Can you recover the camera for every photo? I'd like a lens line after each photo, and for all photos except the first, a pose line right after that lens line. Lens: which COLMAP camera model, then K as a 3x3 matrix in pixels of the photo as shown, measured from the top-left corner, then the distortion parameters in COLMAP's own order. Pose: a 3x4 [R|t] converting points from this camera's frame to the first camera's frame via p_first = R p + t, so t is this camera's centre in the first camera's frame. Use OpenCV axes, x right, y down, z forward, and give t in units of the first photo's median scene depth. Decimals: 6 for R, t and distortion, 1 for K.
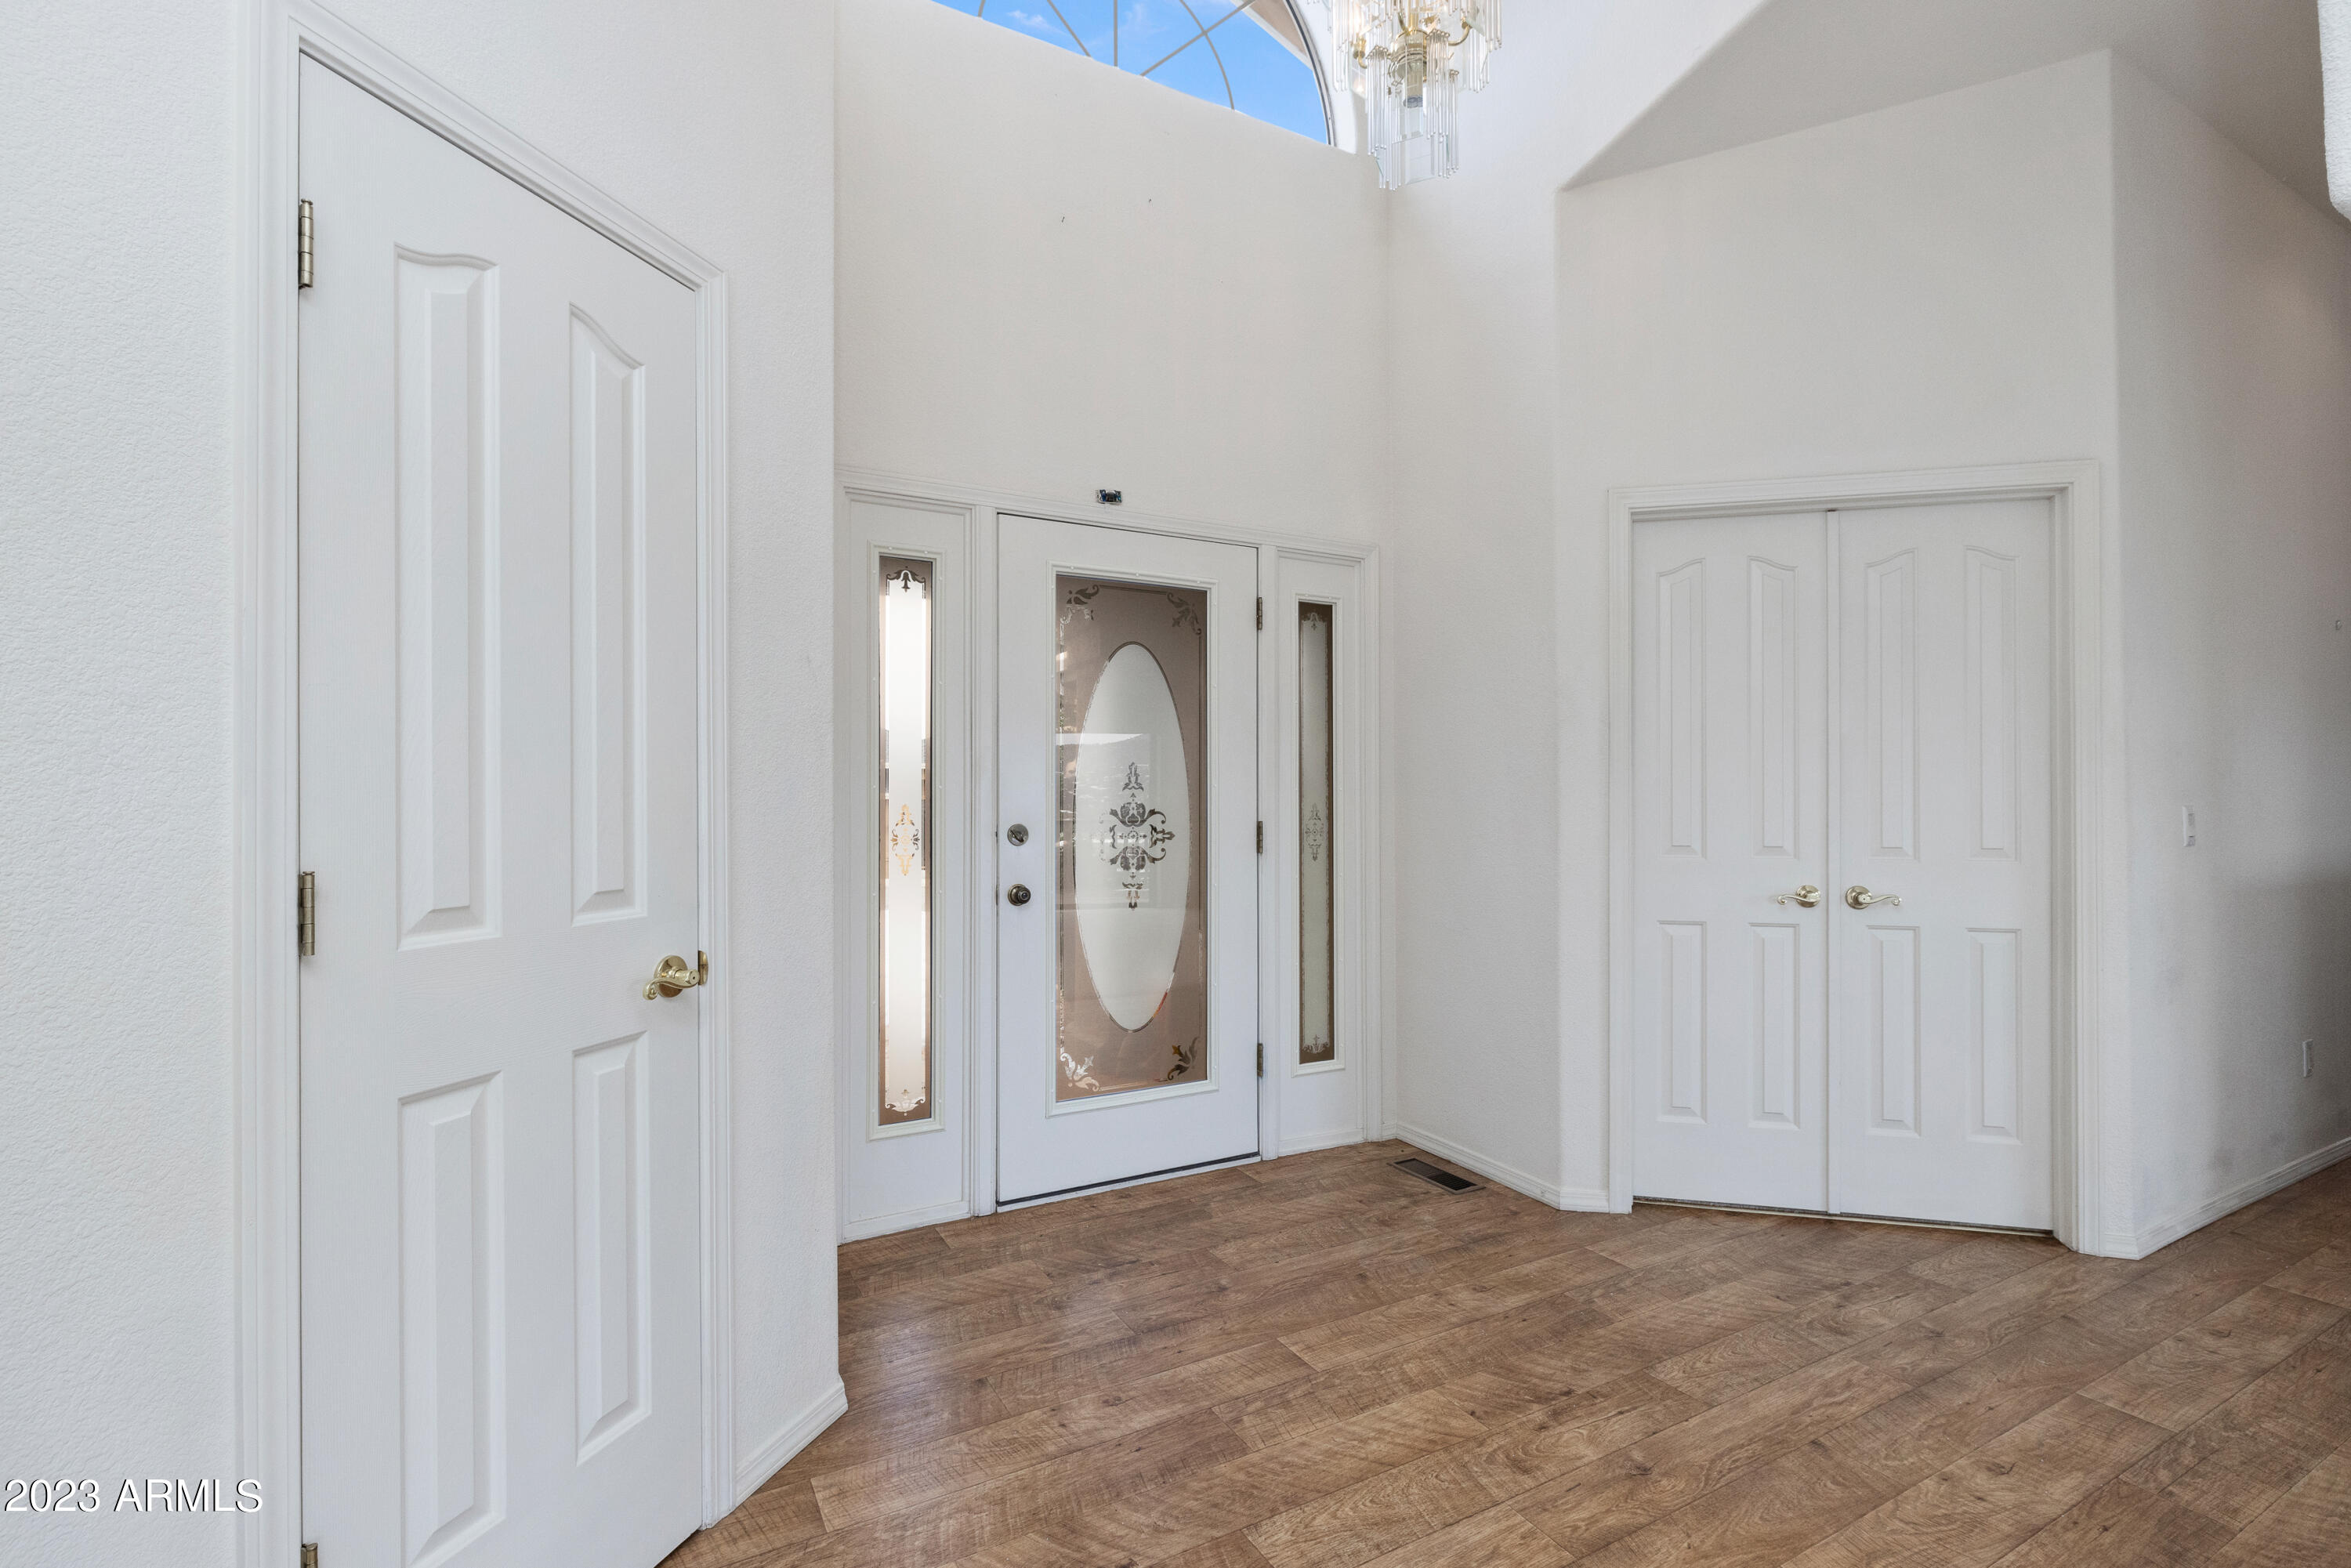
lens RADIAL K [[1001.3, 0, 1181.0], [0, 1001.3, 796.0], [0, 0, 1]] dist [0.004718, -0.000107]
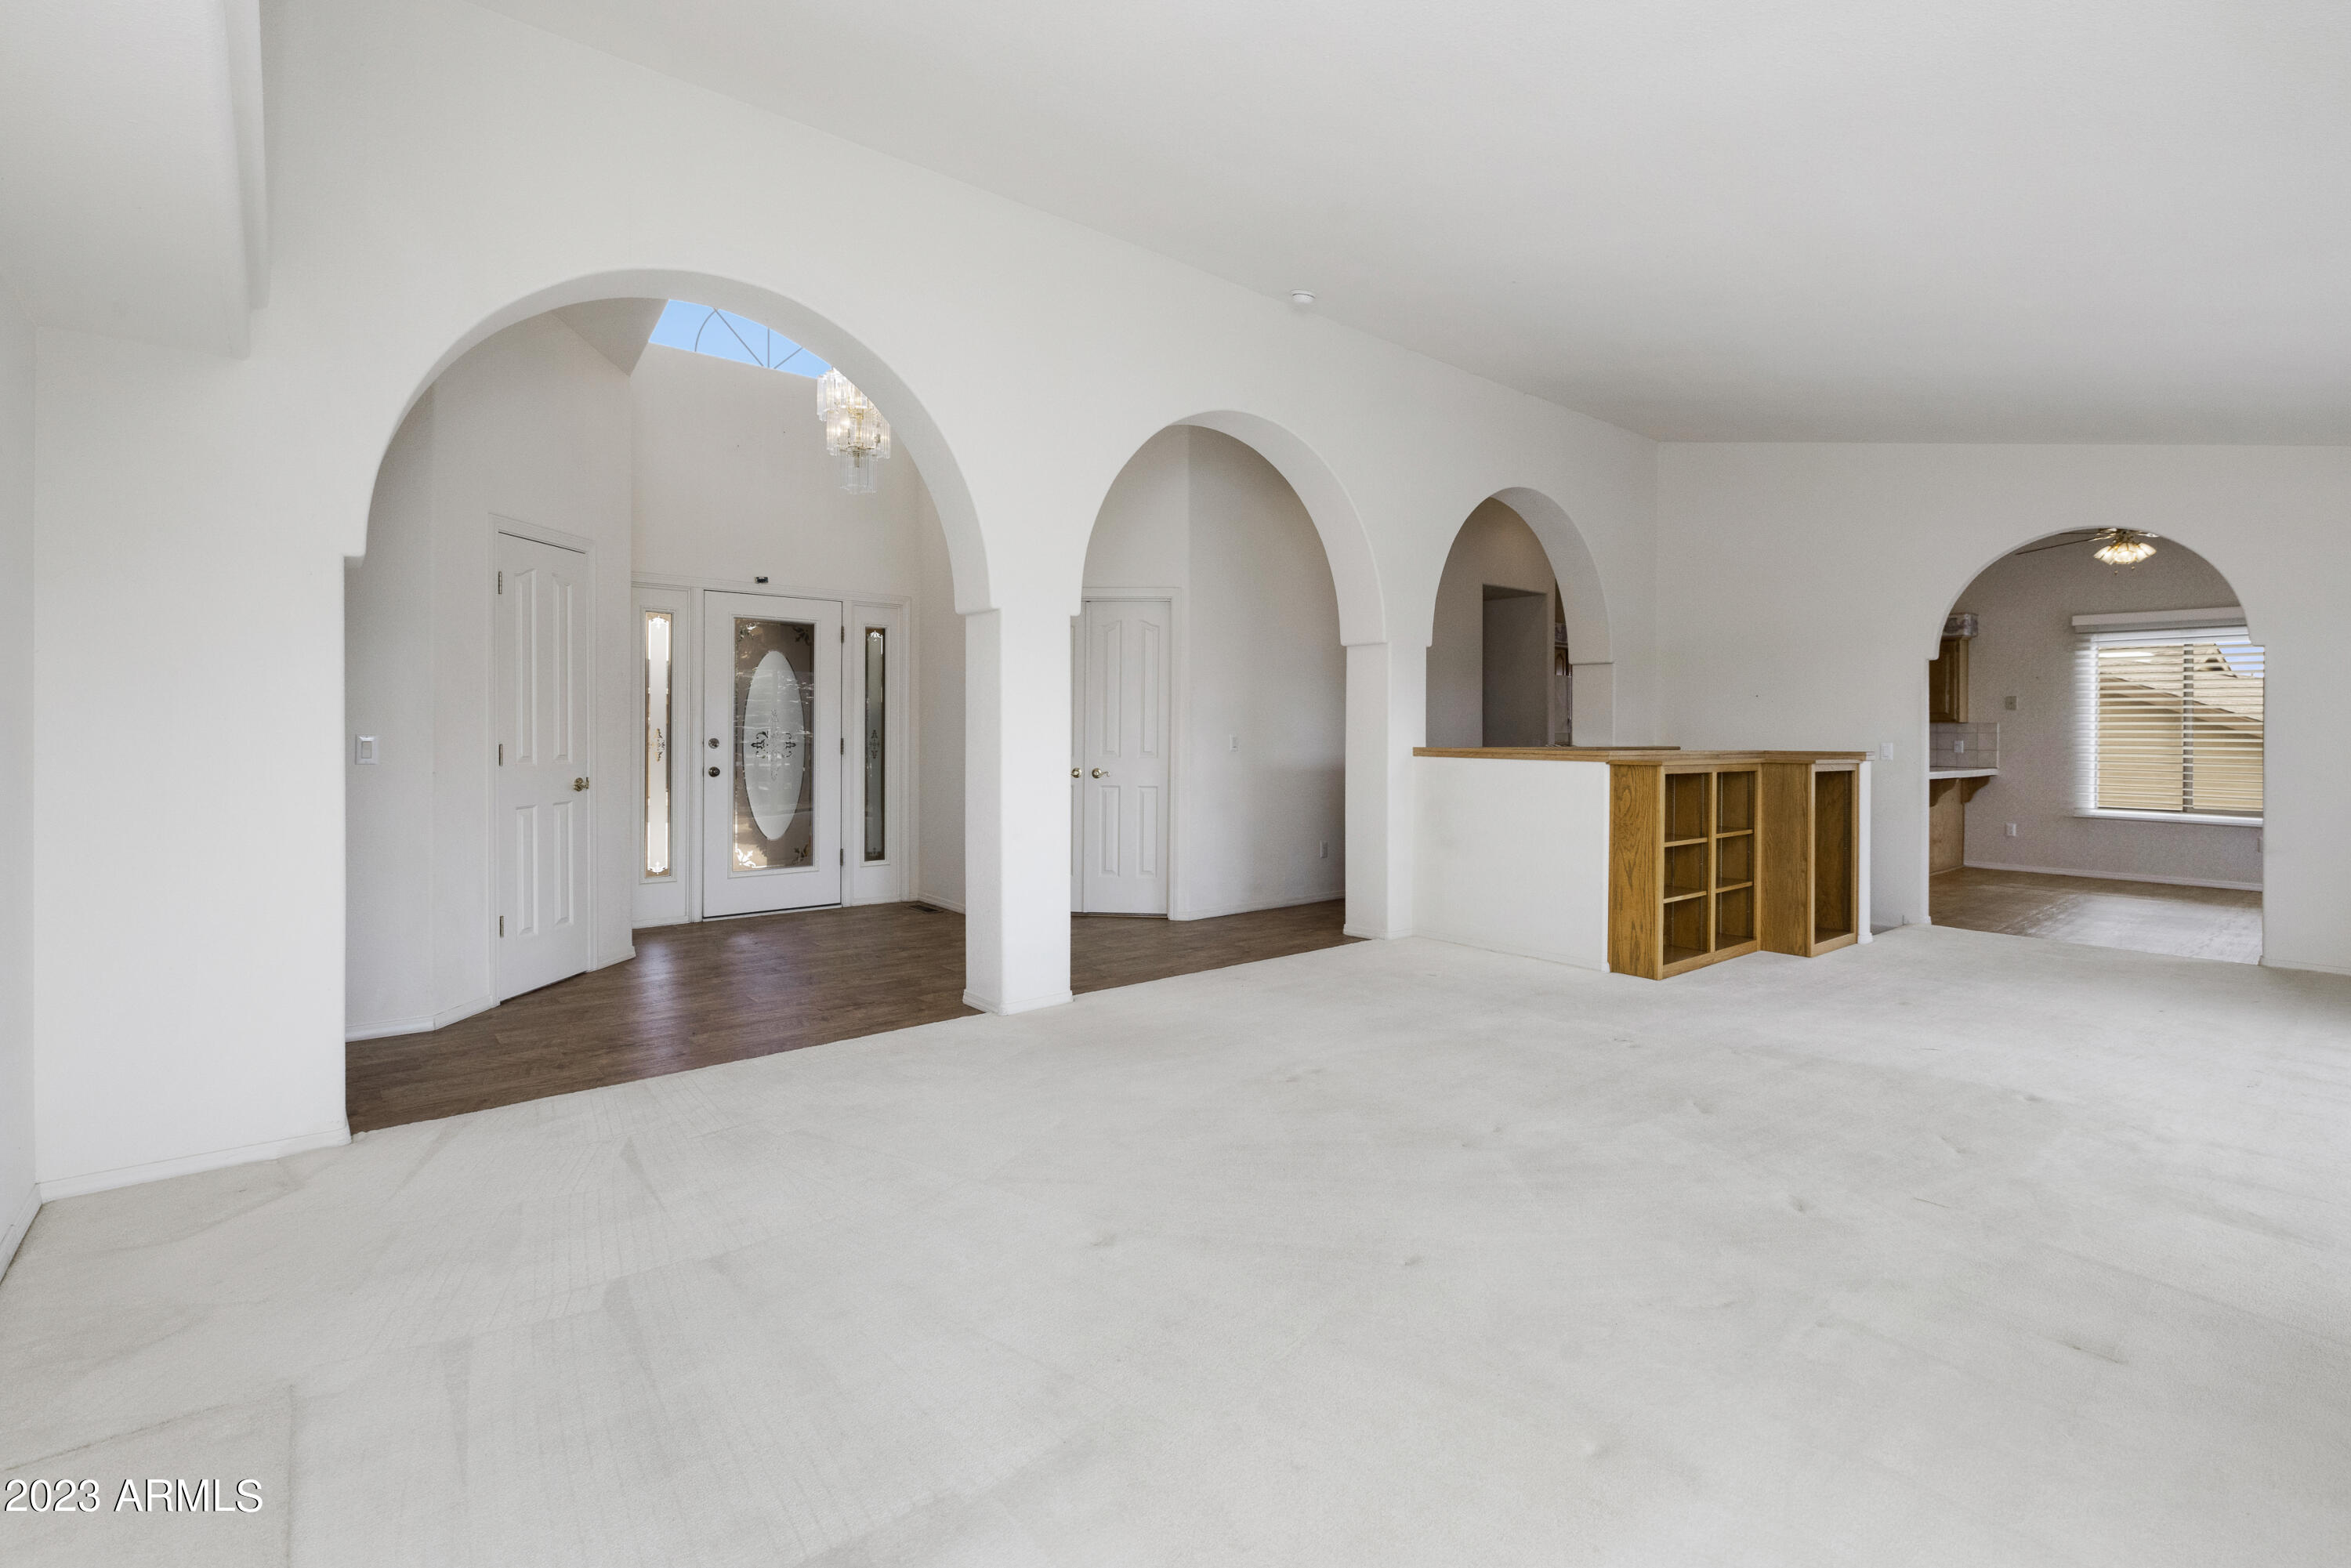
lens RADIAL K [[1001.3, 0, 1074.4], [0, 1001.3, 739.5], [0, 0, 1]] dist [0.004718, -0.000107]
pose [[0.991598, 0.007092, 0.129161, 0.316328], [-0.008976, 0.999862, 0.014008, -0.005527], [-0.129044, -0.015050, 0.991525, -1.185860]]
